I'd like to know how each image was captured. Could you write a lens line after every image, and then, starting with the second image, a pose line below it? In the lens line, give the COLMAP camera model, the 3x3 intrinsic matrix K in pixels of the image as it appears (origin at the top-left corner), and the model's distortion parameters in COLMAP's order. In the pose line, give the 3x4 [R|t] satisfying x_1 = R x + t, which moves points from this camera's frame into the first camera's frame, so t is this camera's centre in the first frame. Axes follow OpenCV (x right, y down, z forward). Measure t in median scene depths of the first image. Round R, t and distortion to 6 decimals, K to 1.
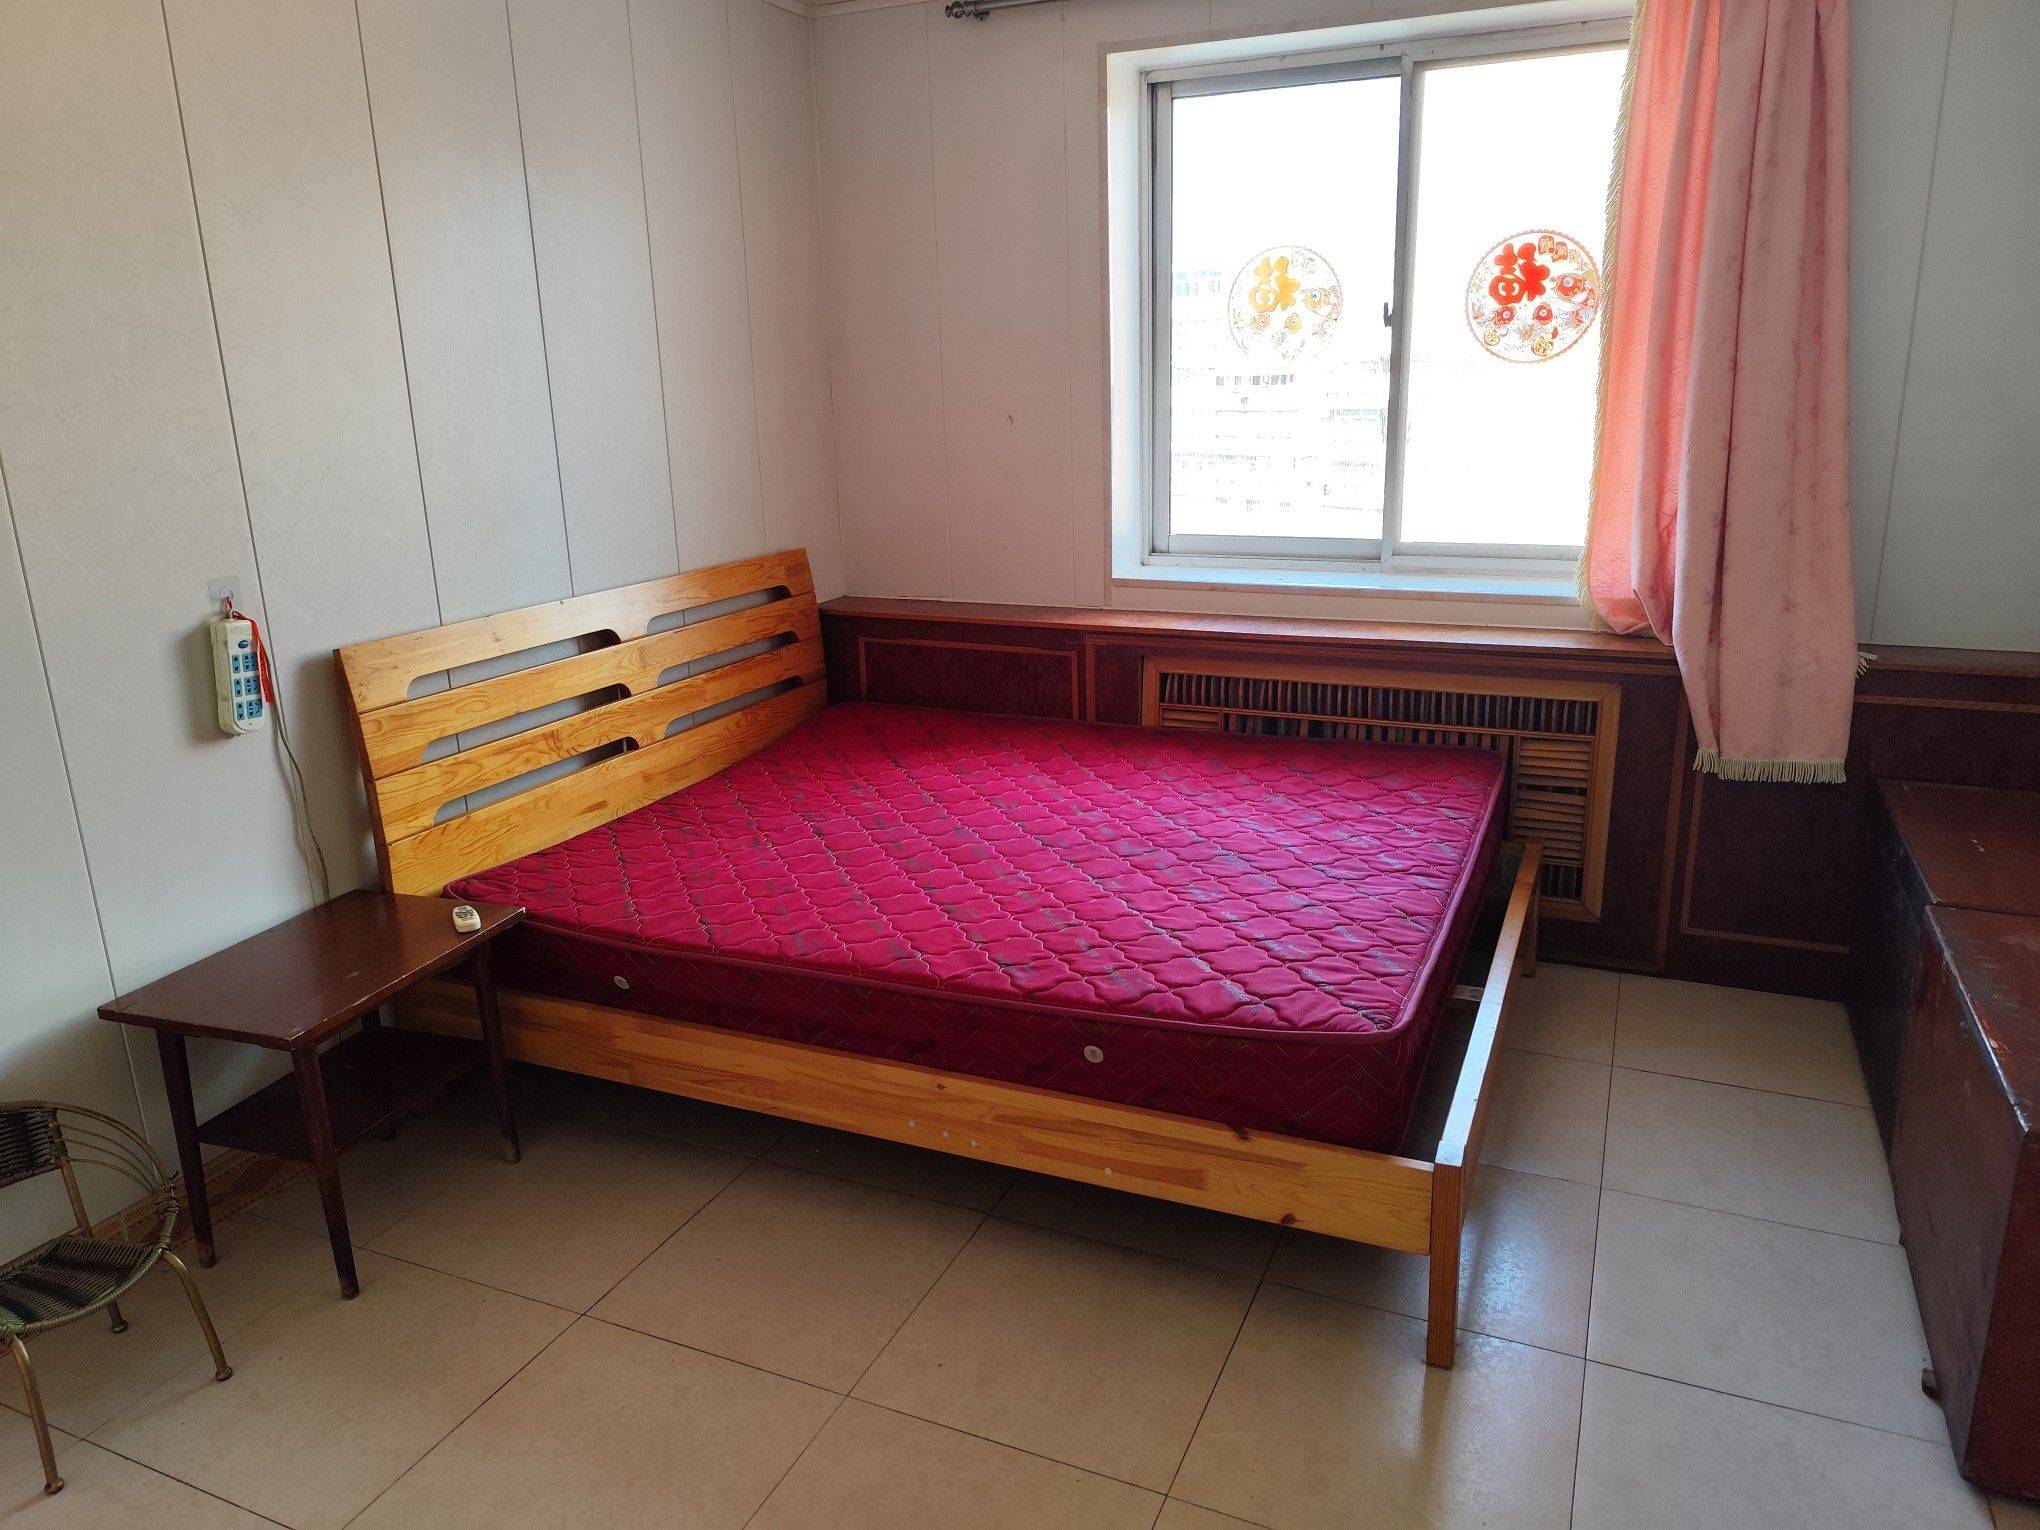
lens RADIAL K [[1404.4, 0, 1023.6], [0, 1404.4, 766.7], [0, 0, 1]] dist [0.044246, -0.043605]
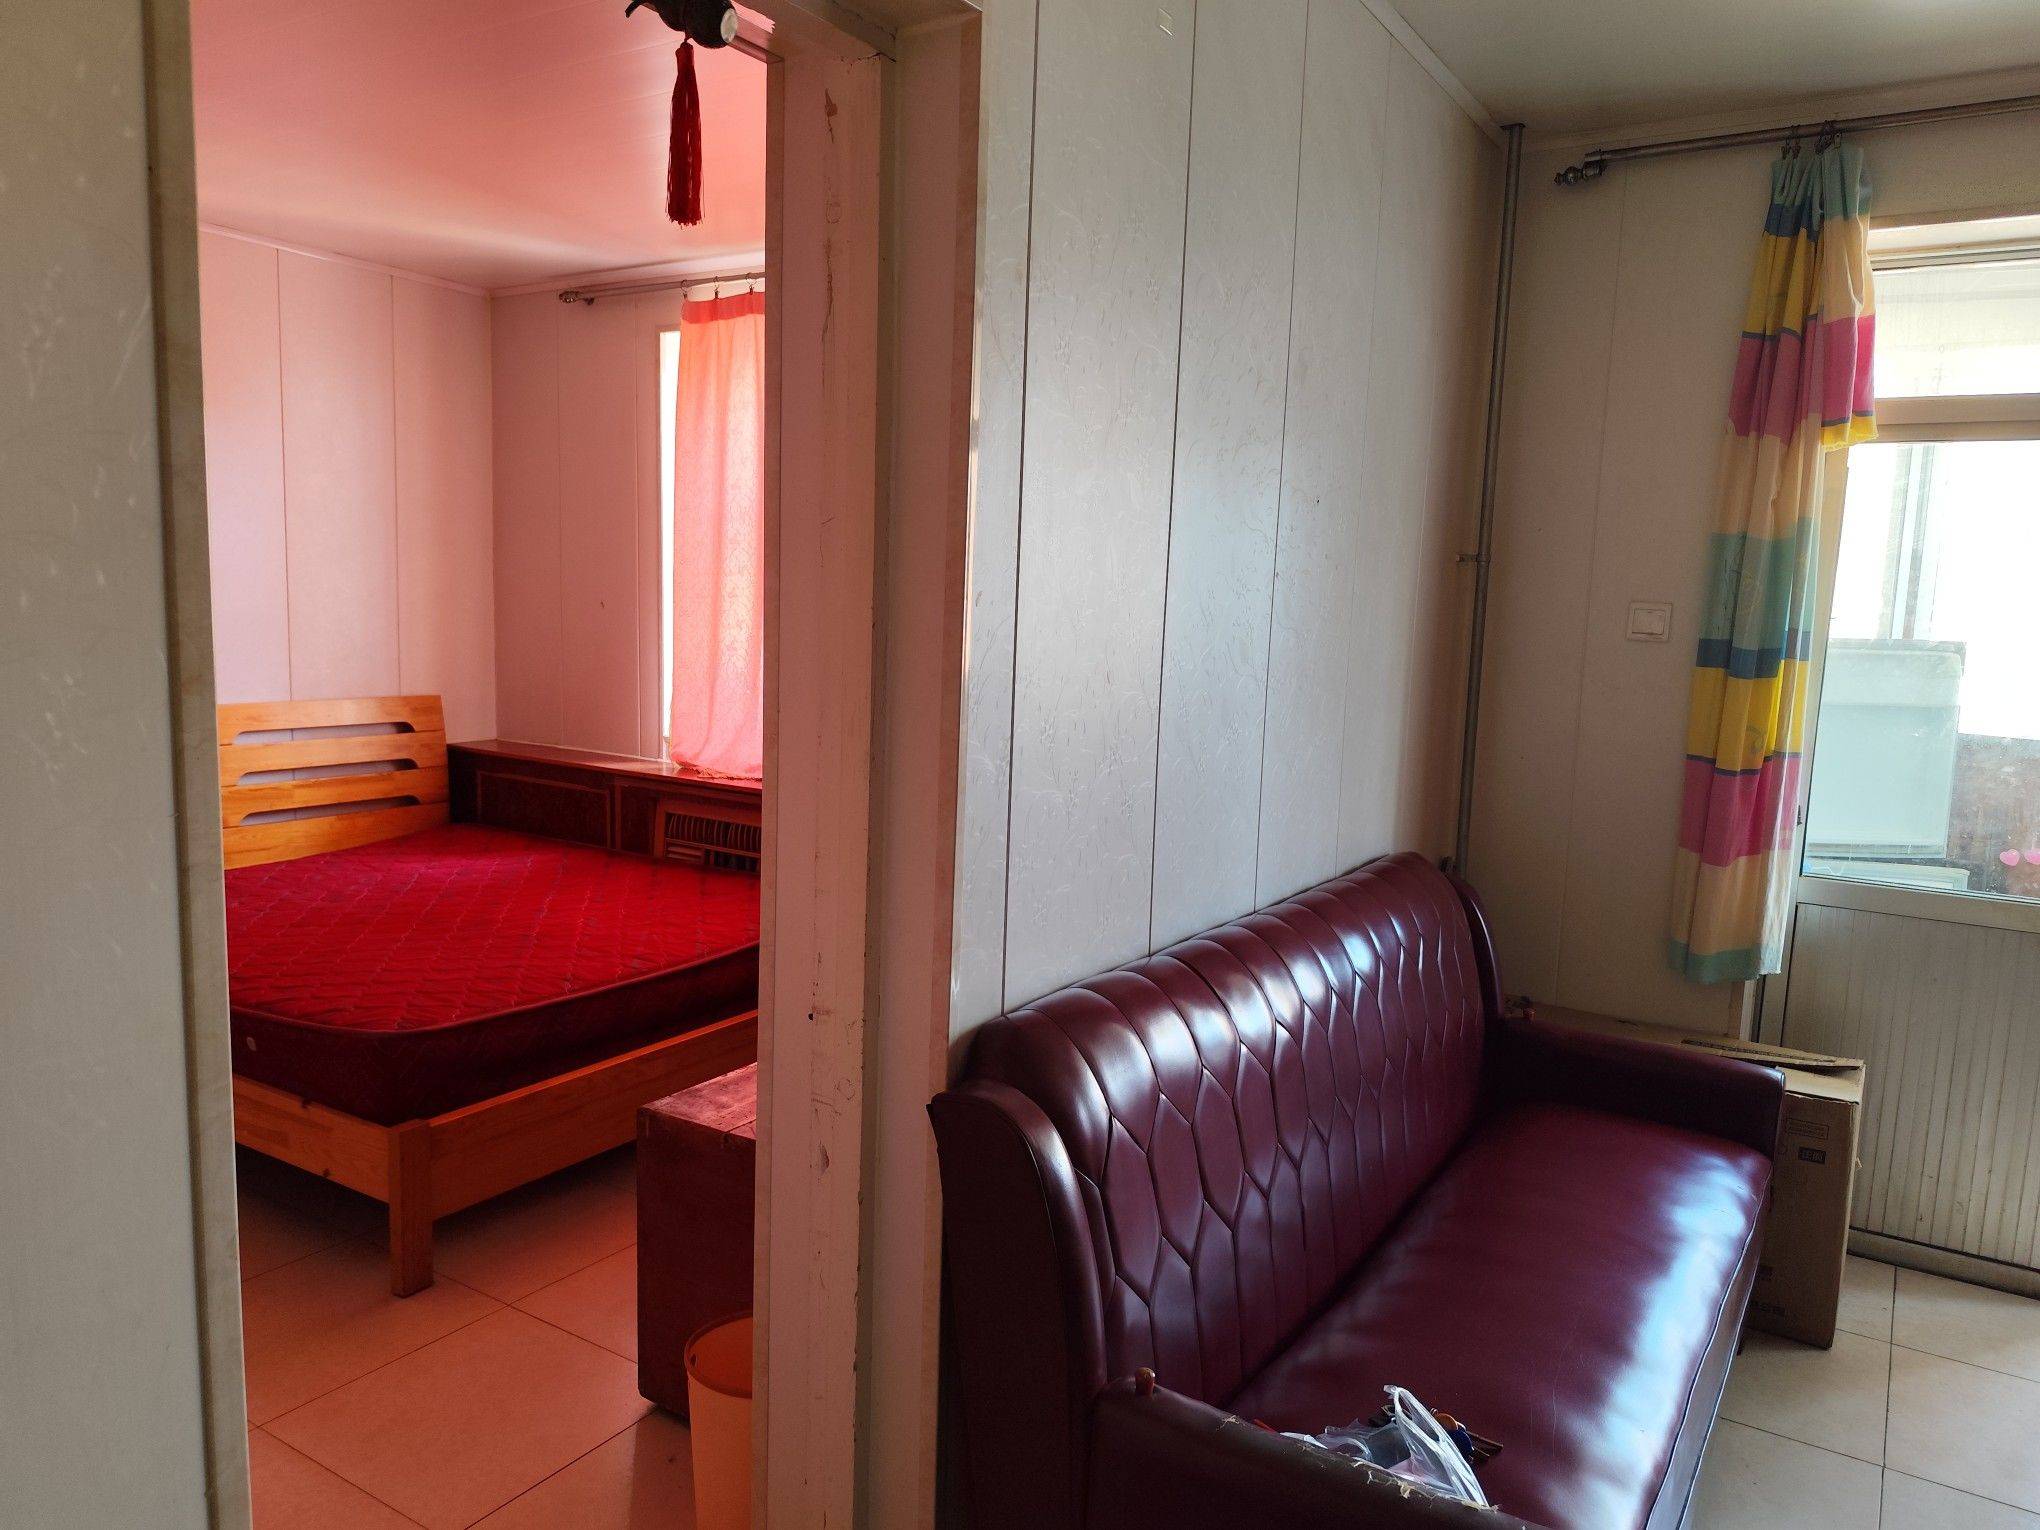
lens RADIAL K [[1404.4, 0, 1023.6], [0, 1404.4, 766.7], [0, 0, 1]] dist [0.044246, -0.043605]
pose [[0.987619, 0.077997, -0.136110, 0.564692], [-0.097902, 0.984385, -0.146290, 0.042306], [0.122574, 0.157804, 0.979833, -0.166421]]
